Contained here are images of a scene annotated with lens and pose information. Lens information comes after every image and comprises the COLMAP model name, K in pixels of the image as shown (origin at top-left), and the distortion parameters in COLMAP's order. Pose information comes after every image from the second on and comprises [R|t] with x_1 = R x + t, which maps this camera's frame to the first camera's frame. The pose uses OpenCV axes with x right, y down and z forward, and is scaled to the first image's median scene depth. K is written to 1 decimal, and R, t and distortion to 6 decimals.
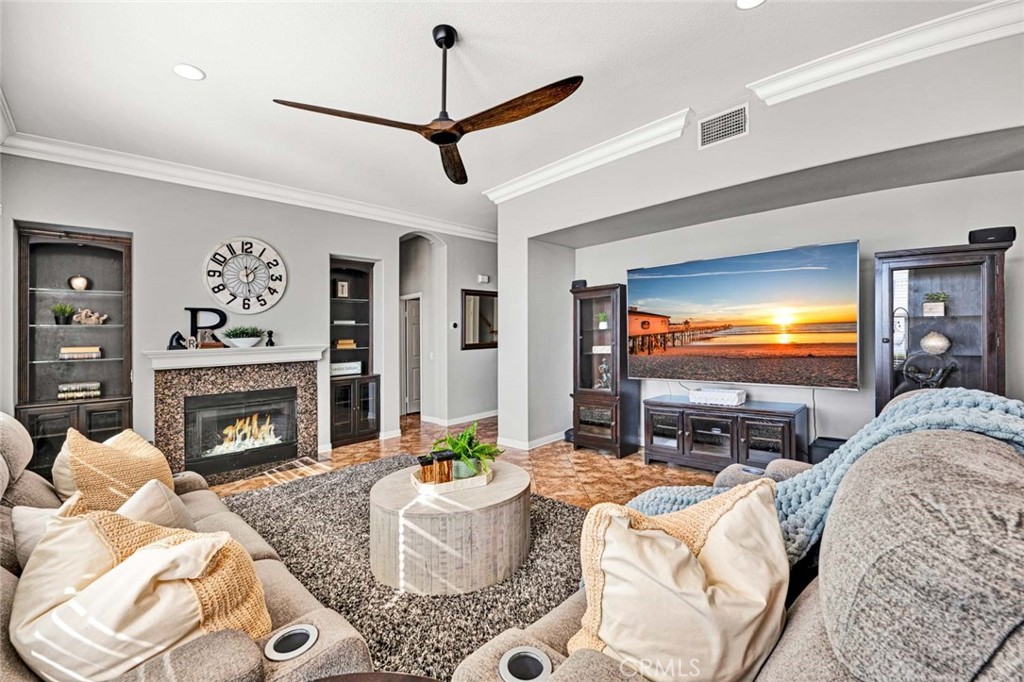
lens RADIAL K [[429.6, 0, 509.2], [0, 429.6, 351.1], [0, 0, 1]] dist [-0.001040, -0.000148]
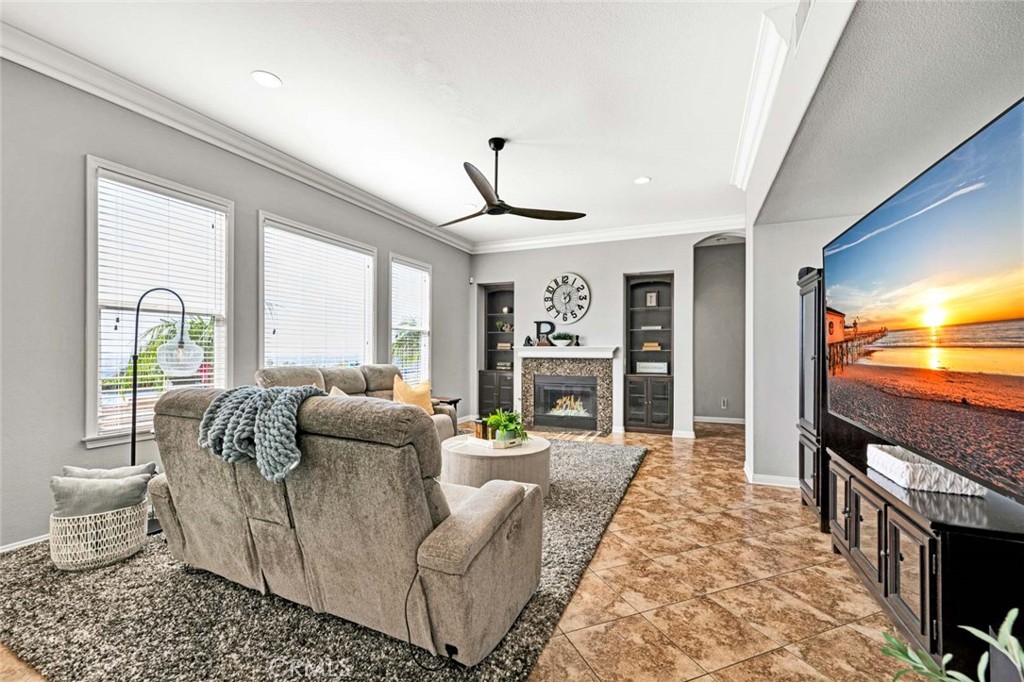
lens RADIAL K [[416.0, 0, 513.0], [0, 416.0, 345.4], [0, 0, 1]] dist [-0.000146, -0.000209]
pose [[0.352763, 0.026043, -0.935350, 0.678461], [-0.041193, 0.999076, 0.012281, -0.022656], [0.934805, 0.034197, 0.353510, 0.322550]]
